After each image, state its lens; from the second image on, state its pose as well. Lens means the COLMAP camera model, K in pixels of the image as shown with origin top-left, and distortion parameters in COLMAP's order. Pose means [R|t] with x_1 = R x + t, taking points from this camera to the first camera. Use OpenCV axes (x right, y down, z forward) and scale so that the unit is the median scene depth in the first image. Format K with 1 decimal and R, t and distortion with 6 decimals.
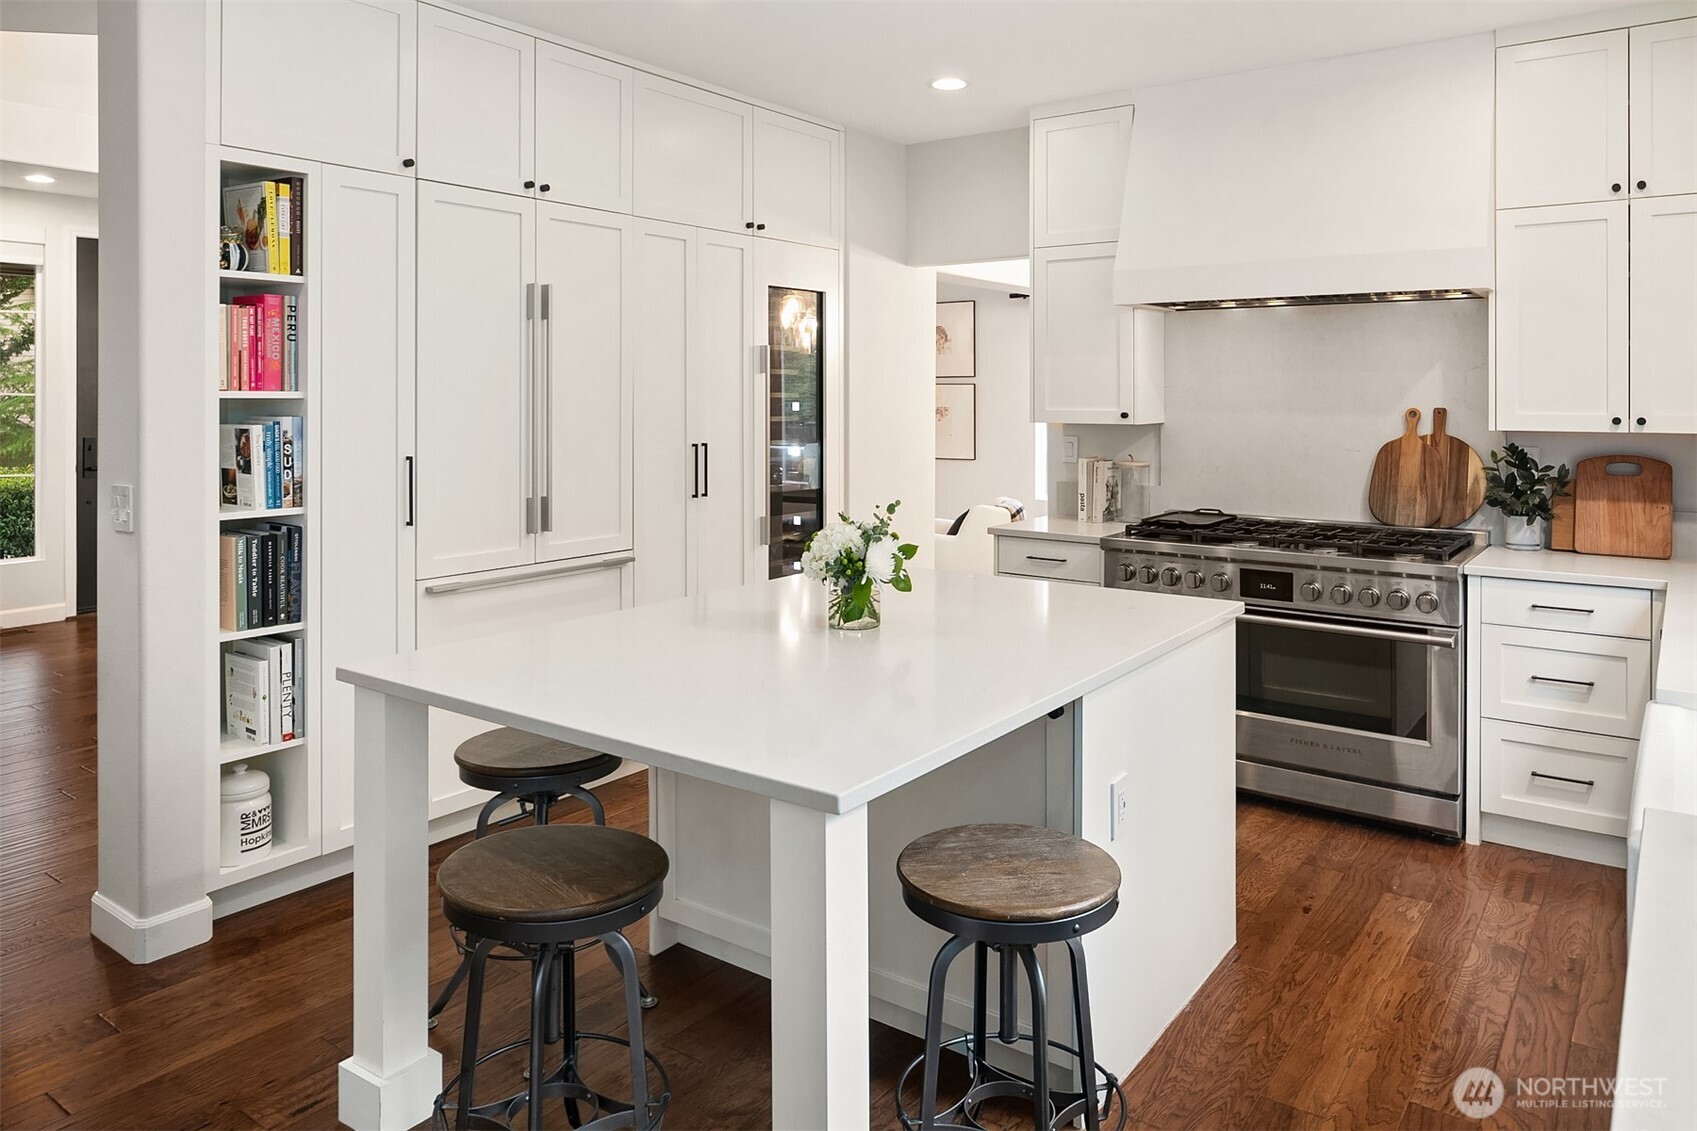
lens RADIAL K [[1144.0, 0, 849.3], [0, 1144.0, 372.3], [0, 0, 1]] dist [-0.018393, 0.008371]
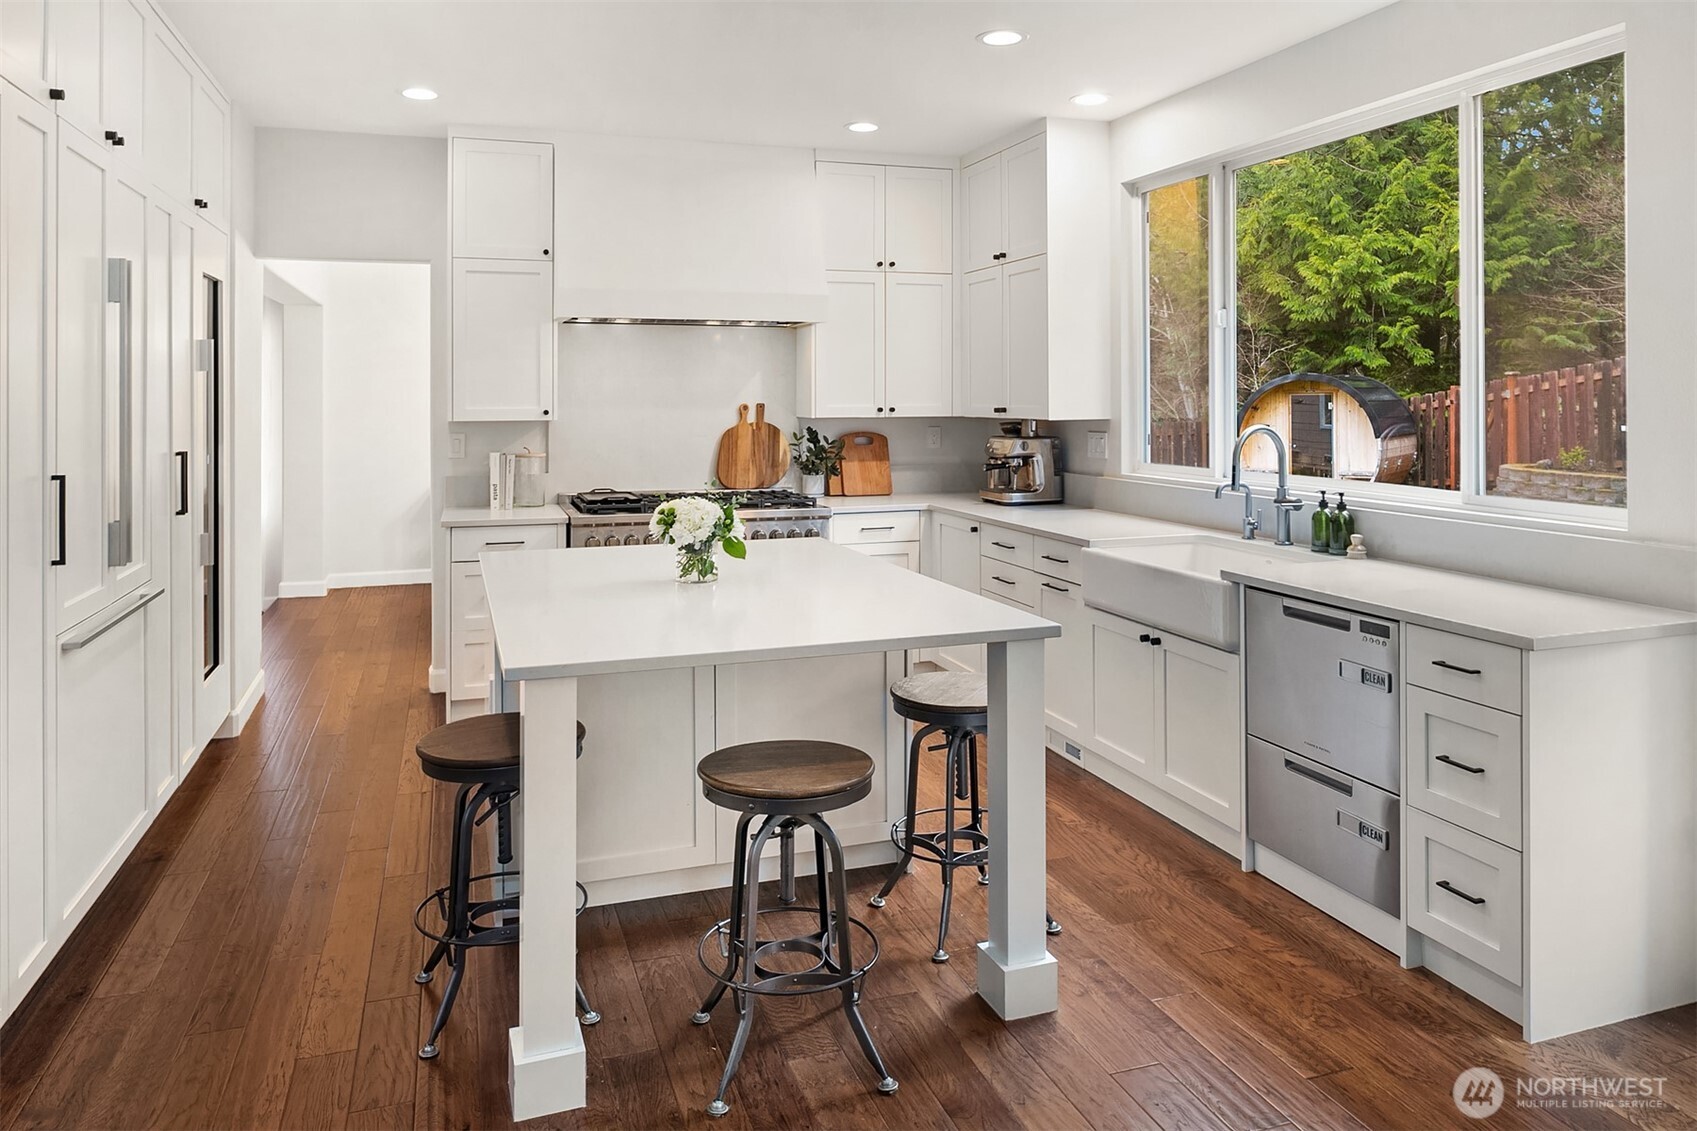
lens RADIAL K [[1144.0, 0, 839.7], [0, 1144.0, 402.6], [0, 0, 1]] dist [-0.018393, 0.008371]
pose [[0.577257, -0.008510, 0.816518, -0.580427], [-0.011834, 0.999753, 0.018786, 0.002643], [-0.816477, -0.020507, 0.577014, 0.104236]]
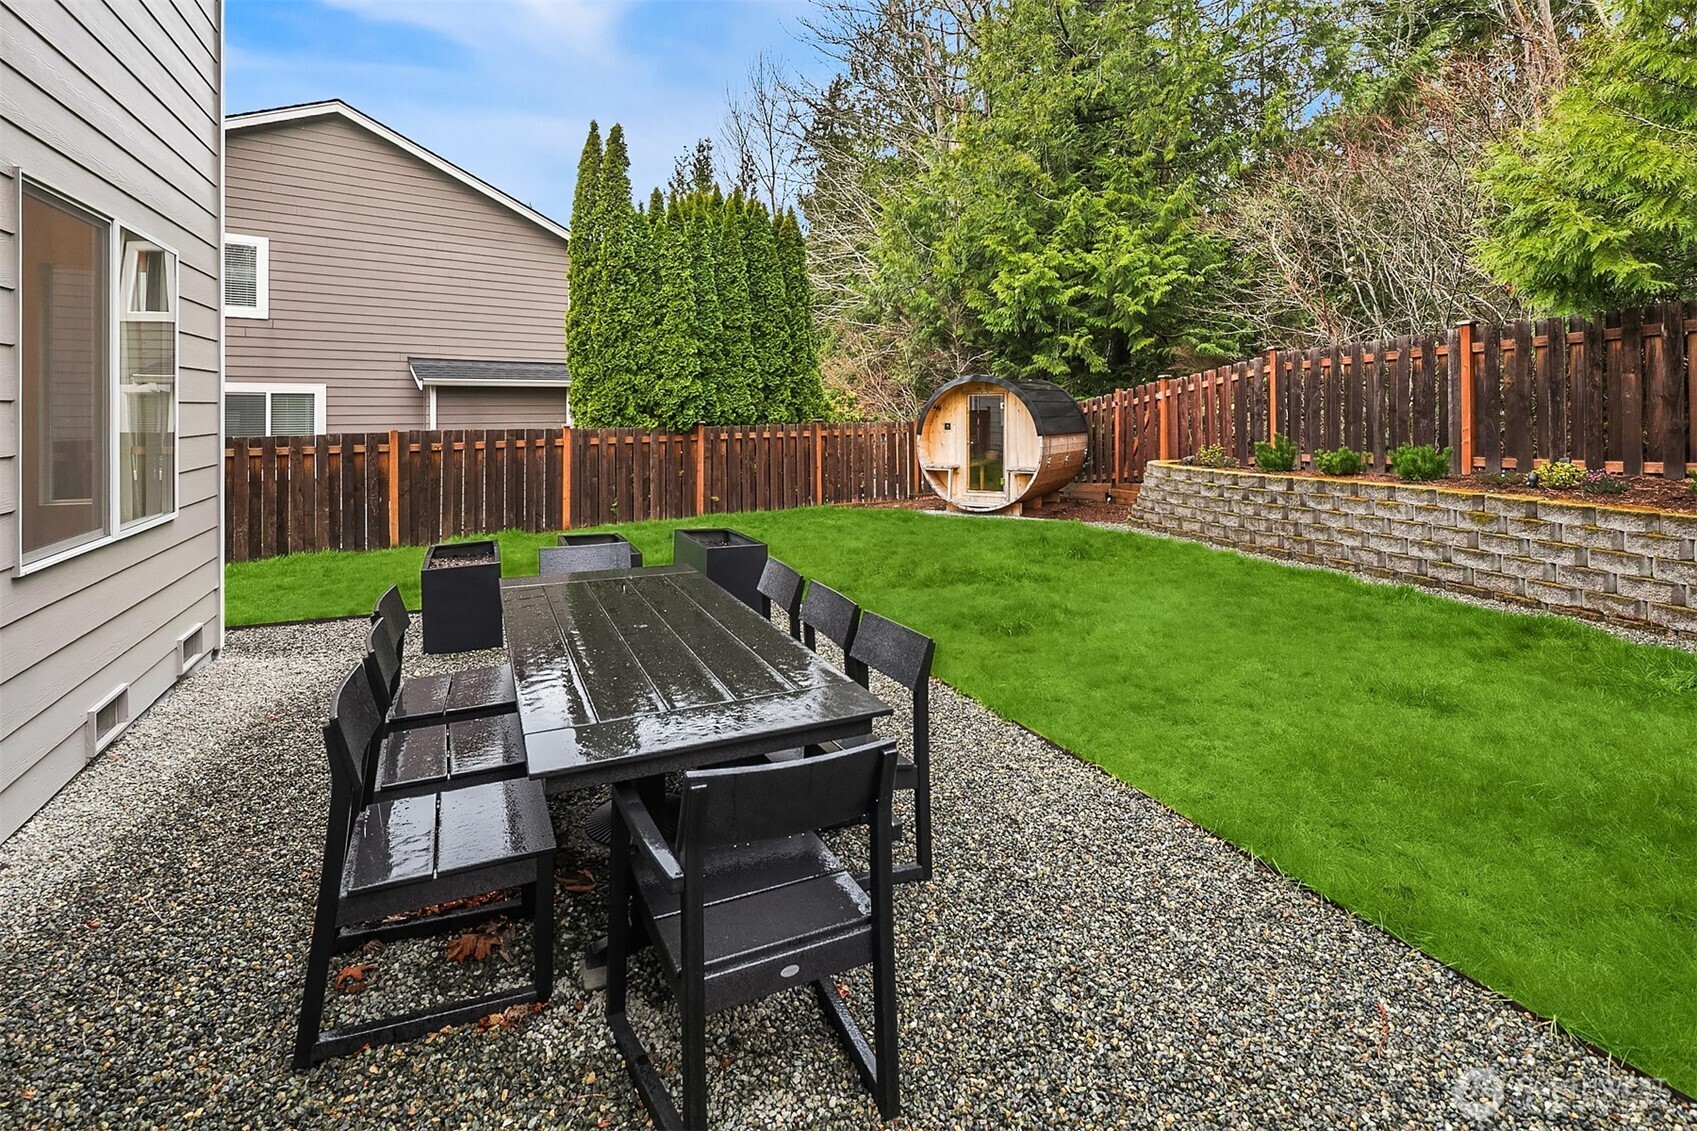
lens RADIAL K [[829.9, 0, 832.7], [0, 829.9, 406.2], [0, 0, 1]] dist [0.001897, -0.003739]
pose [[0.505851, 0.002652, 0.862617, 0.650630], [-0.018740, 0.999793, 0.007915, 0.055950], [-0.862417, -0.020169, 0.505797, -0.019661]]
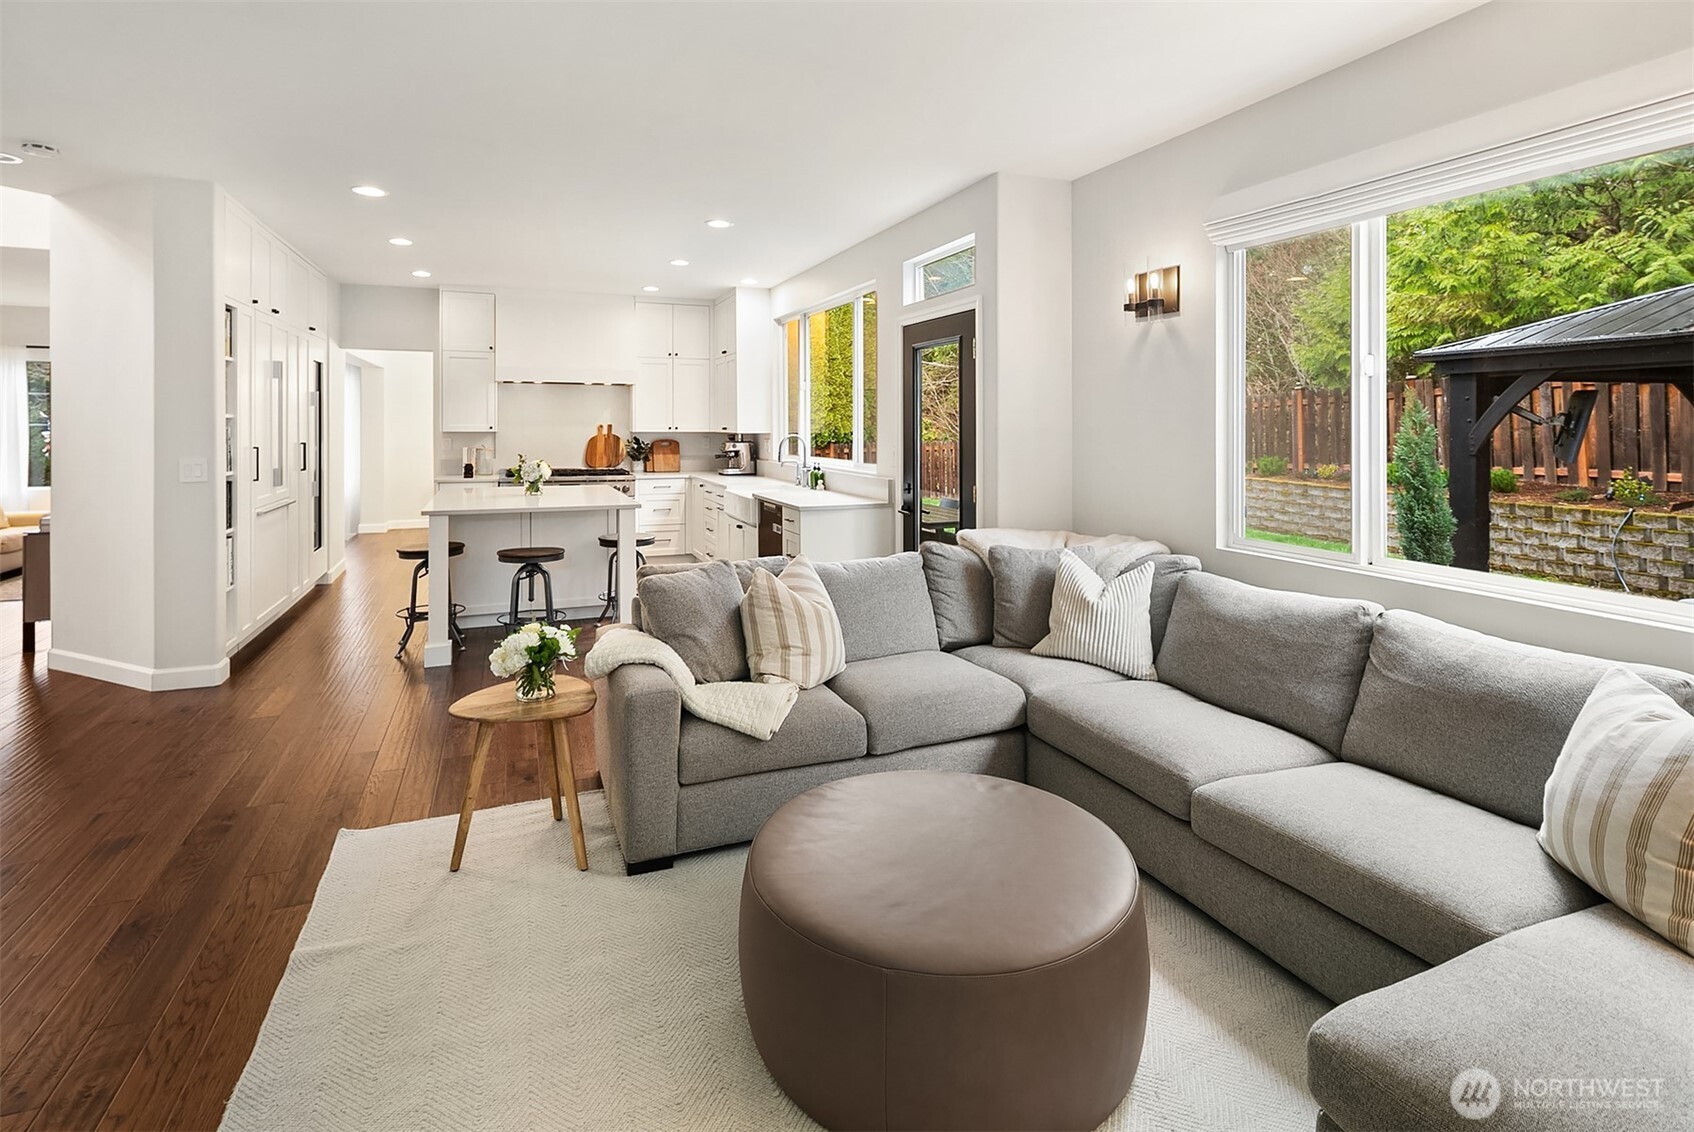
lens RADIAL K [[828.5, 0, 841.7], [0, 828.5, 442.4], [0, 0, 1]] dist [0.001897, -0.003739]
pose [[0.529704, -0.018153, 0.847988, -0.887252], [-0.019654, 0.999240, 0.033669, -0.003782], [-0.847955, -0.034501, 0.528945, -0.538857]]
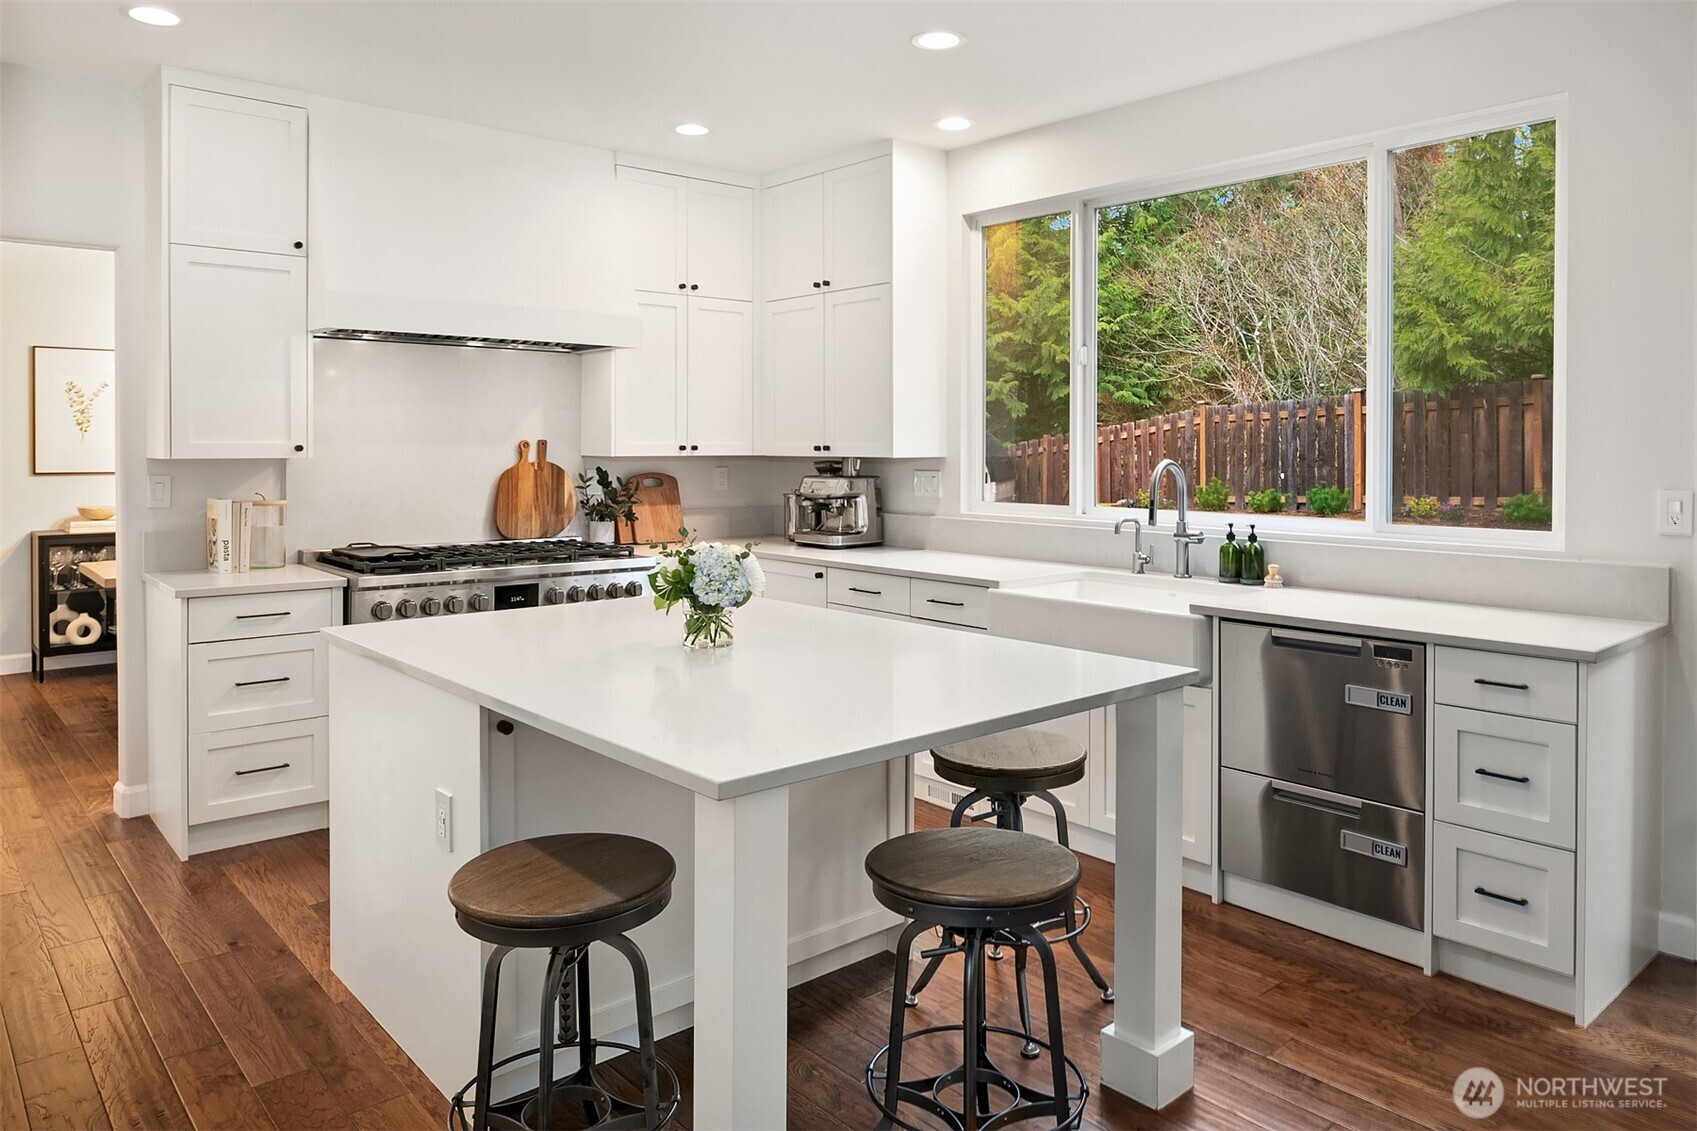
lens RADIAL K [[1144.0, 0, 849.9], [0, 1144.0, 463.5], [0, 0, 1]] dist [-0.018393, 0.008371]
pose [[0.223765, -0.017108, 0.974493, -0.598307], [-0.021864, 0.999506, 0.022567, 0.021875], [-0.974398, -0.026357, 0.223280, 0.407582]]
